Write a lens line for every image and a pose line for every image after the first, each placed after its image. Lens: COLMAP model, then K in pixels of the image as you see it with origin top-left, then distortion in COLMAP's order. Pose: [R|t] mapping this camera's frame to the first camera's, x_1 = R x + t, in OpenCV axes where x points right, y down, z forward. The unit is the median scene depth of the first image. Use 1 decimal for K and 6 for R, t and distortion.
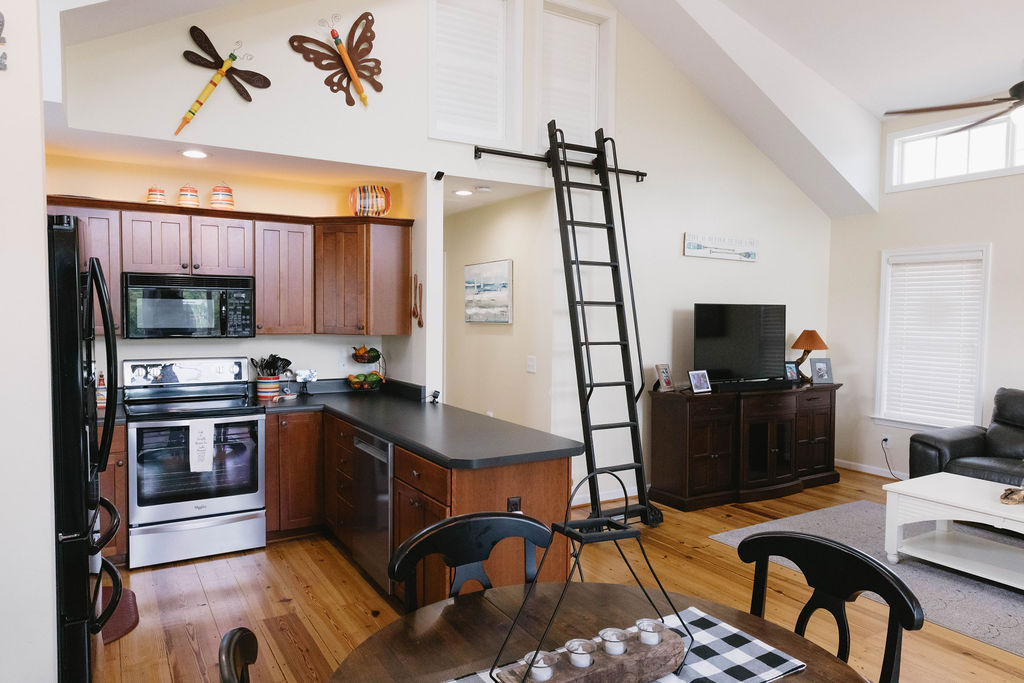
lens RADIAL K [[687.6, 0, 513.4], [0, 687.6, 345.3], [0, 0, 1]] dist [0.008511, 0.000521]
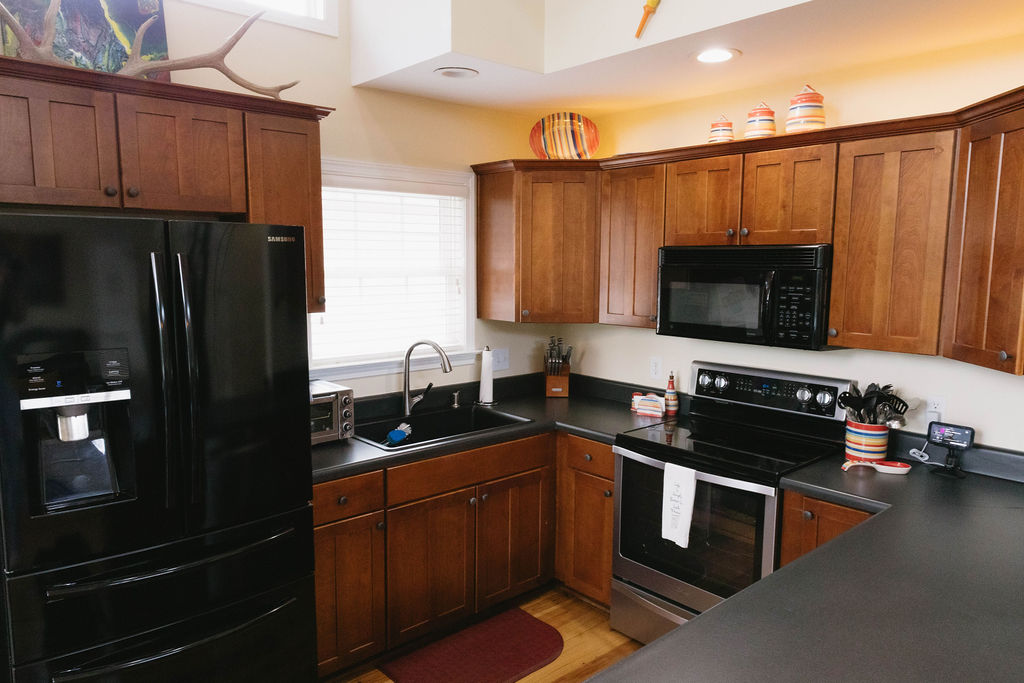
lens RADIAL K [[687.6, 0, 506.2], [0, 687.6, 343.2], [0, 0, 1]] dist [0.008511, 0.000521]
pose [[0.169801, 0.112471, -0.979039, 0.150179], [-0.051608, 0.993118, 0.105137, -0.069155], [0.984126, 0.032674, 0.174436, 0.684445]]
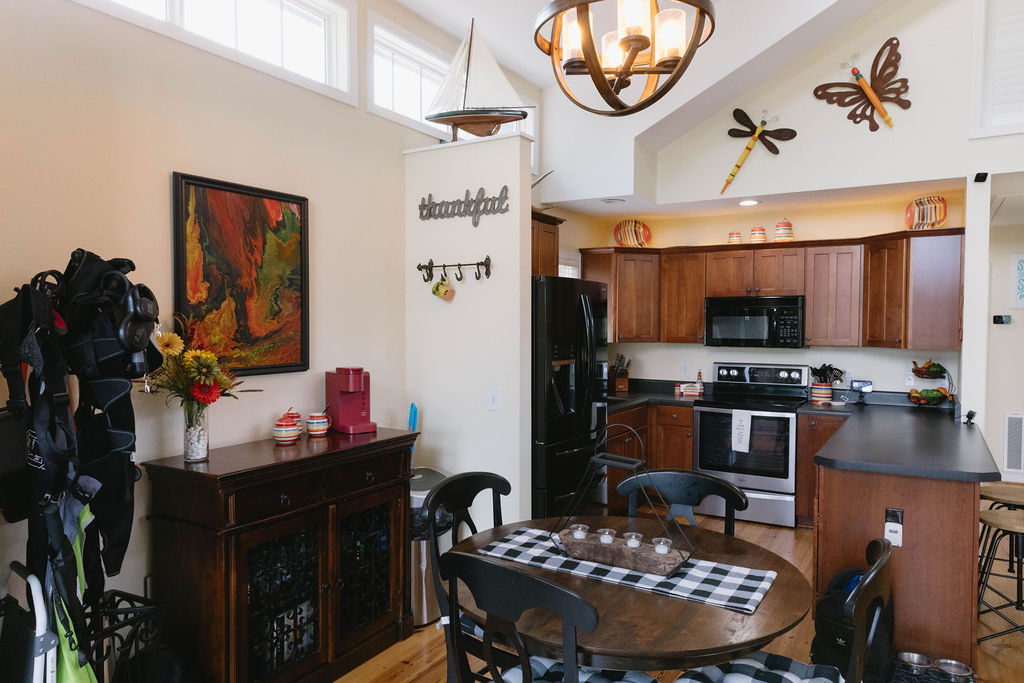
lens RADIAL K [[687.6, 0, 494.5], [0, 687.6, 345.9], [0, 0, 1]] dist [0.008511, 0.000521]
pose [[0.449753, 0.021564, -0.892892, 0.457092], [-0.043976, 0.999031, 0.001976, 0.006018], [0.892069, 0.038377, 0.450266, 0.012837]]
